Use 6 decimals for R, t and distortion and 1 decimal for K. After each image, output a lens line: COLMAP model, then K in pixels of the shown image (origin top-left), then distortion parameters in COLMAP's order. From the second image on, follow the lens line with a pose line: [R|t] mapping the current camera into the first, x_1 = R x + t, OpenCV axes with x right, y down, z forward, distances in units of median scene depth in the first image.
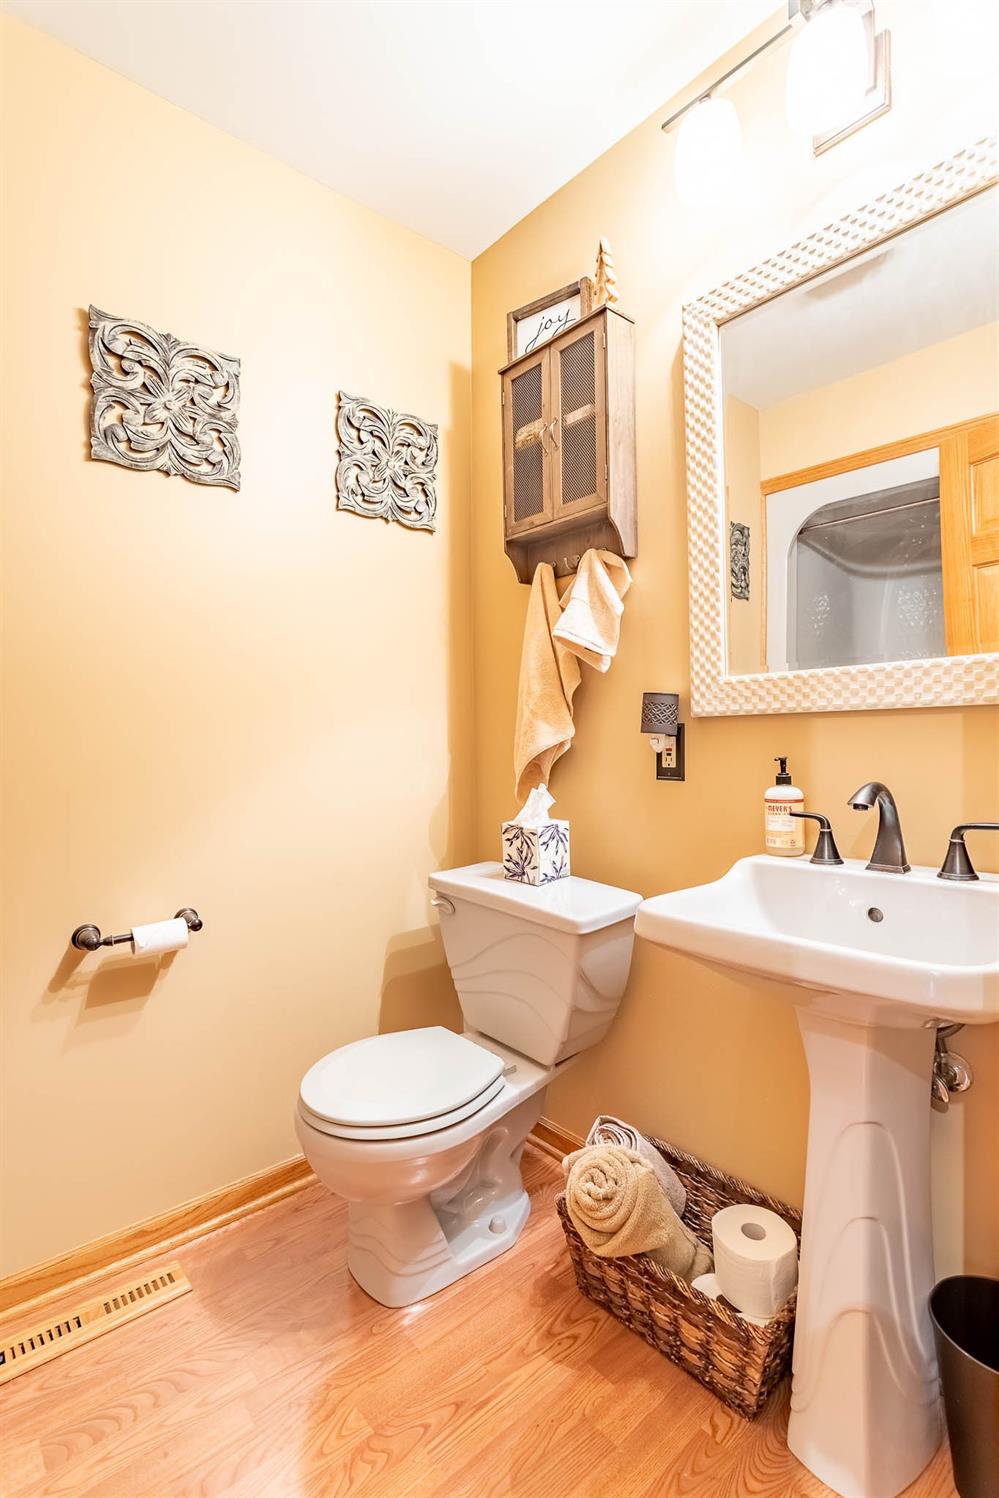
lens RADIAL K [[709.6, 0, 519.6], [0, 709.6, 742.8], [0, 0, 1]] dist [0.008554, -0.002305]
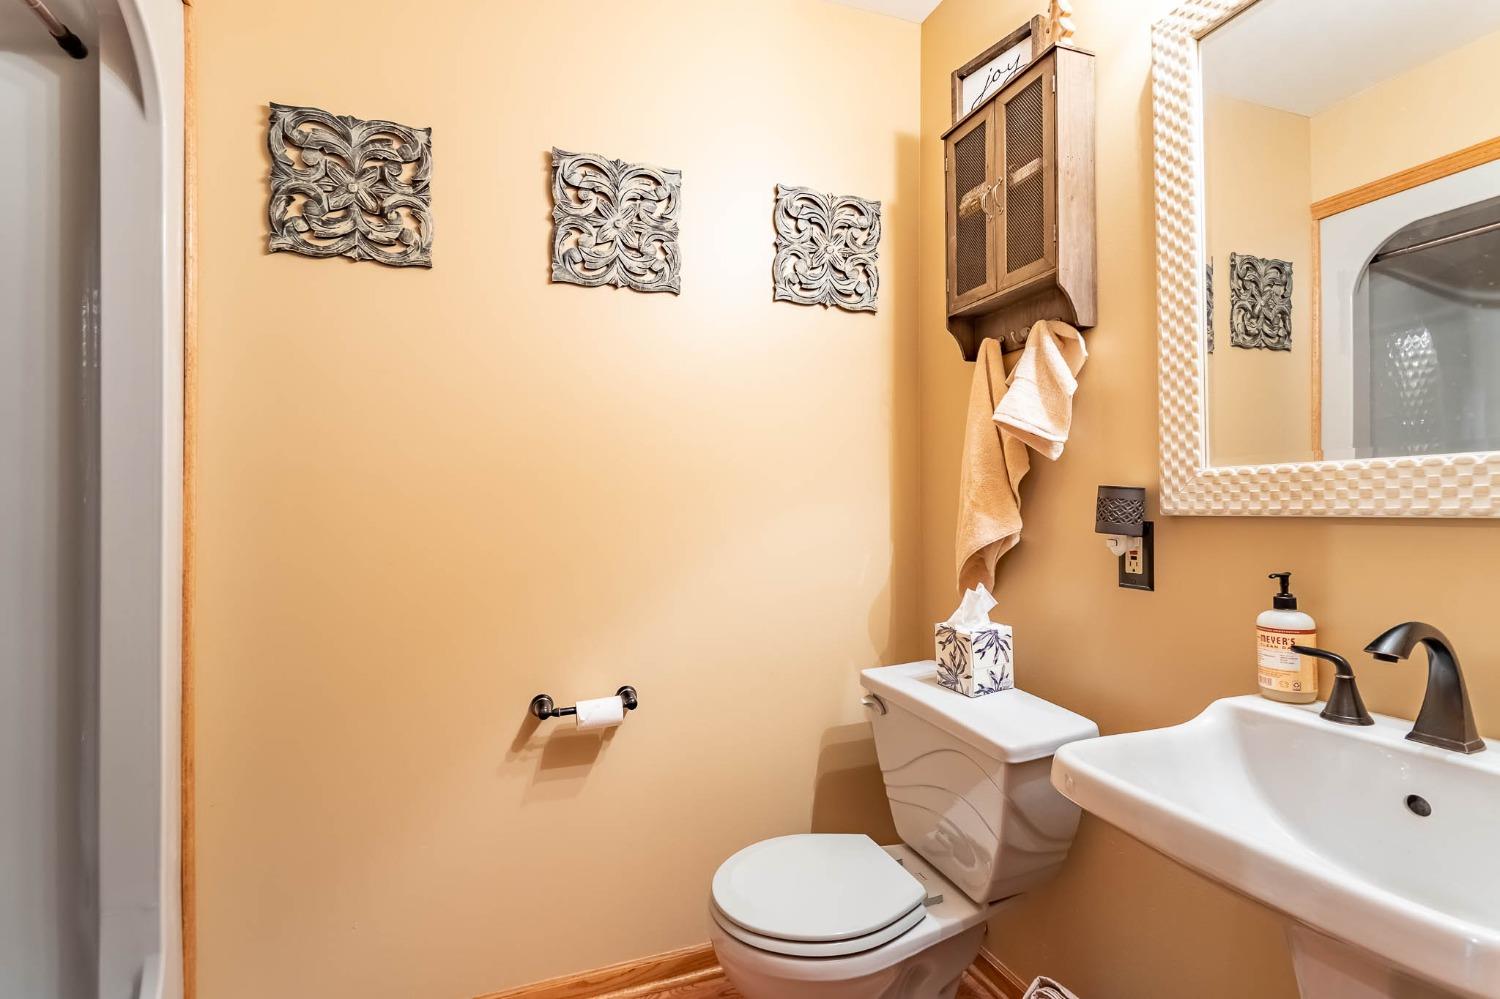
lens RADIAL K [[710.5, 0, 755.3], [0, 710.5, 498.6], [0, 0, 1]] dist [0.008554, -0.002305]
pose [[0.935763, 0.005660, -0.352585, 0.088330], [-0.010494, 0.999875, -0.011799, -0.039557], [0.352474, 0.014741, 0.935706, 0.054285]]
